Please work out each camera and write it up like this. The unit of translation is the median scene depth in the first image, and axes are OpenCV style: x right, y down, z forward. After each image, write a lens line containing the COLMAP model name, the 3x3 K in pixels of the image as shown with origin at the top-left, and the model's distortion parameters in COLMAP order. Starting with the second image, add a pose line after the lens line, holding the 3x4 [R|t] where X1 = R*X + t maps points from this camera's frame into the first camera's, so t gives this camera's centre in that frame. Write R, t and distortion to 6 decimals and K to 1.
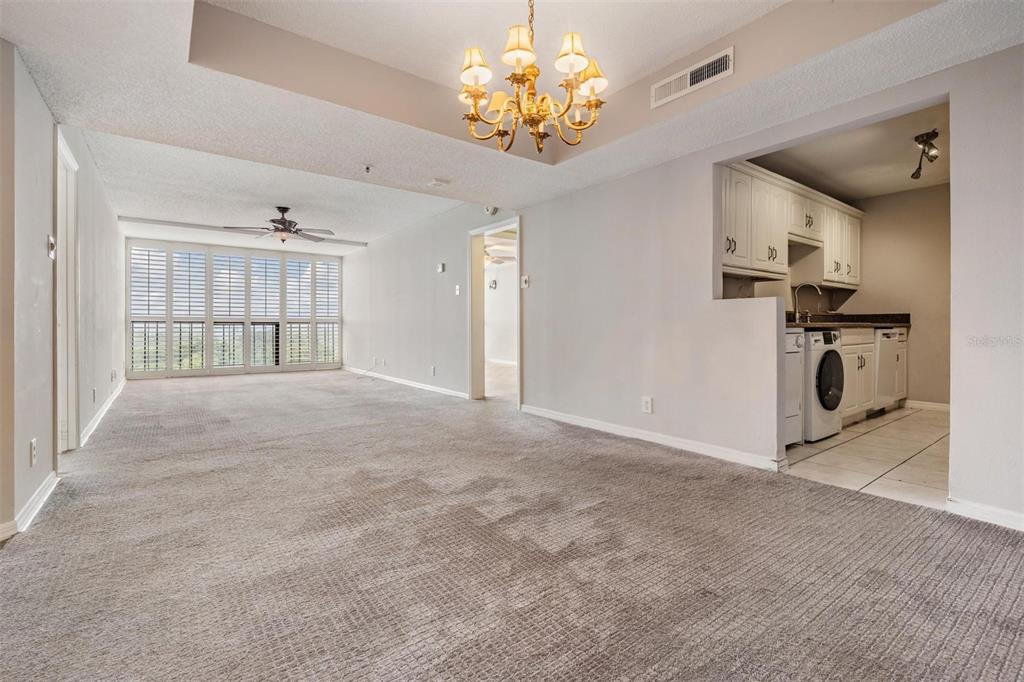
lens RADIAL K [[452.2, 0, 505.5], [0, 452.2, 325.5], [0, 0, 1]] dist [0.001615, -0.000283]
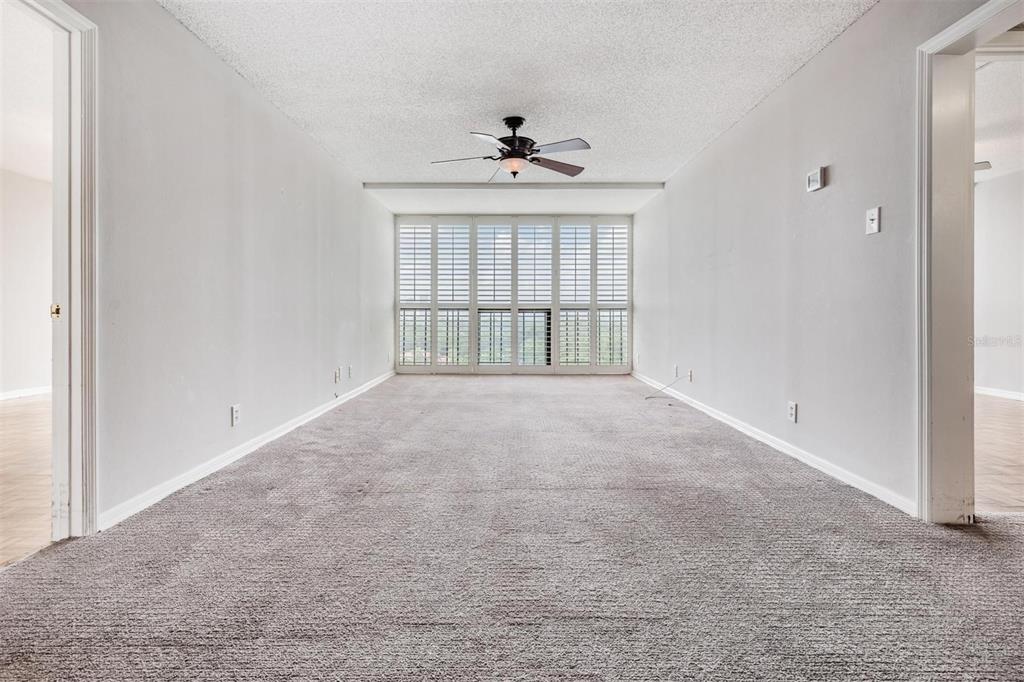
lens RADIAL K [[480.1, 0, 514.1], [0, 480.1, 316.9], [0, 0, 1]] dist [0.006014, -0.002447]
pose [[0.802702, 0.004170, -0.596365, -0.076048], [-0.000555, 0.999980, 0.006245, 0.001356], [0.596380, -0.004682, 0.802689, 0.345799]]
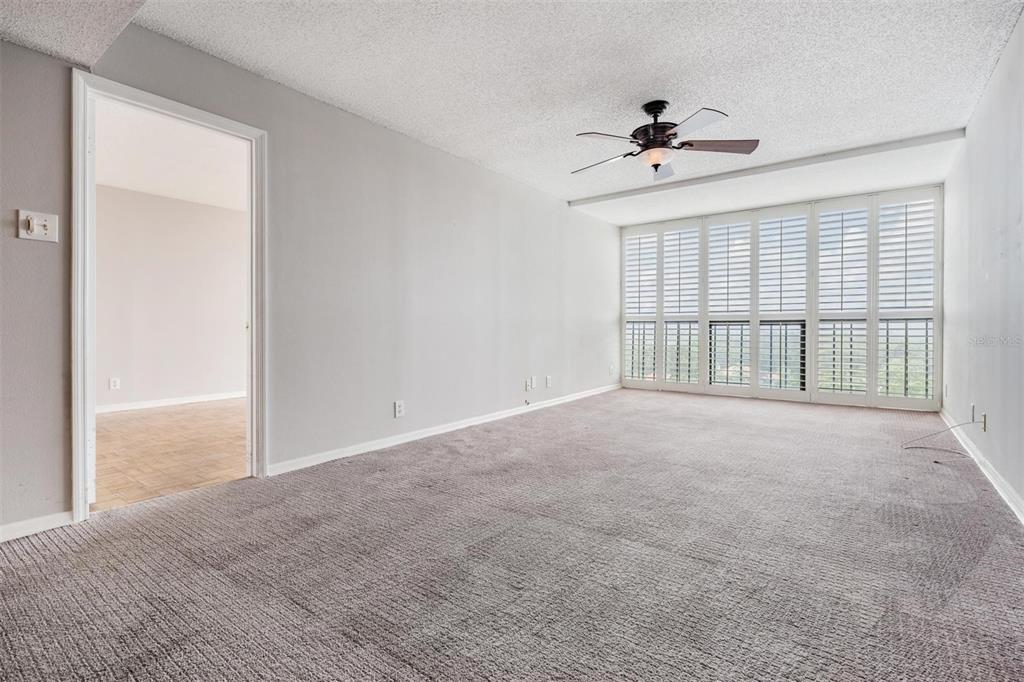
lens RADIAL K [[480.1, 0, 519.9], [0, 480.1, 330.0], [0, 0, 1]] dist [0.006014, -0.002447]
pose [[0.285873, 0.002482, -0.958264, 0.004591], [0.003500, 0.999987, 0.003634, 0.002406], [0.958261, -0.004393, 0.285861, 0.493701]]
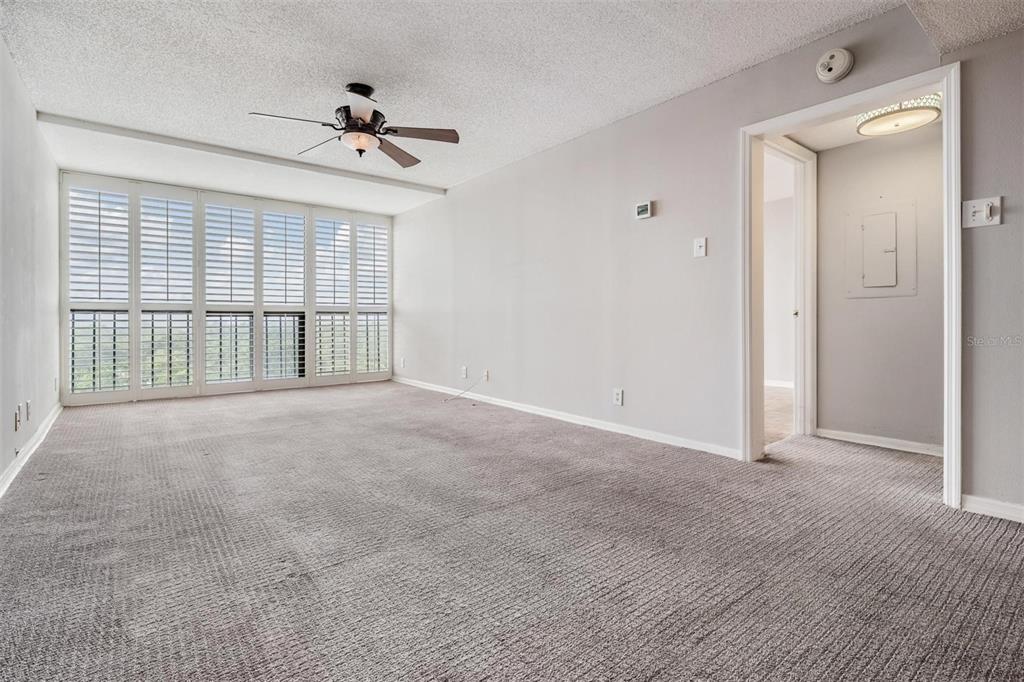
lens RADIAL K [[480.1, 0, 507.7], [0, 480.1, 318.9], [0, 0, 1]] dist [0.006014, -0.002447]
pose [[0.999660, -0.001122, 0.026061, -0.244614], [0.001104, 0.999999, 0.000726, 0.002697], [-0.026062, -0.000697, 0.999660, 0.321970]]
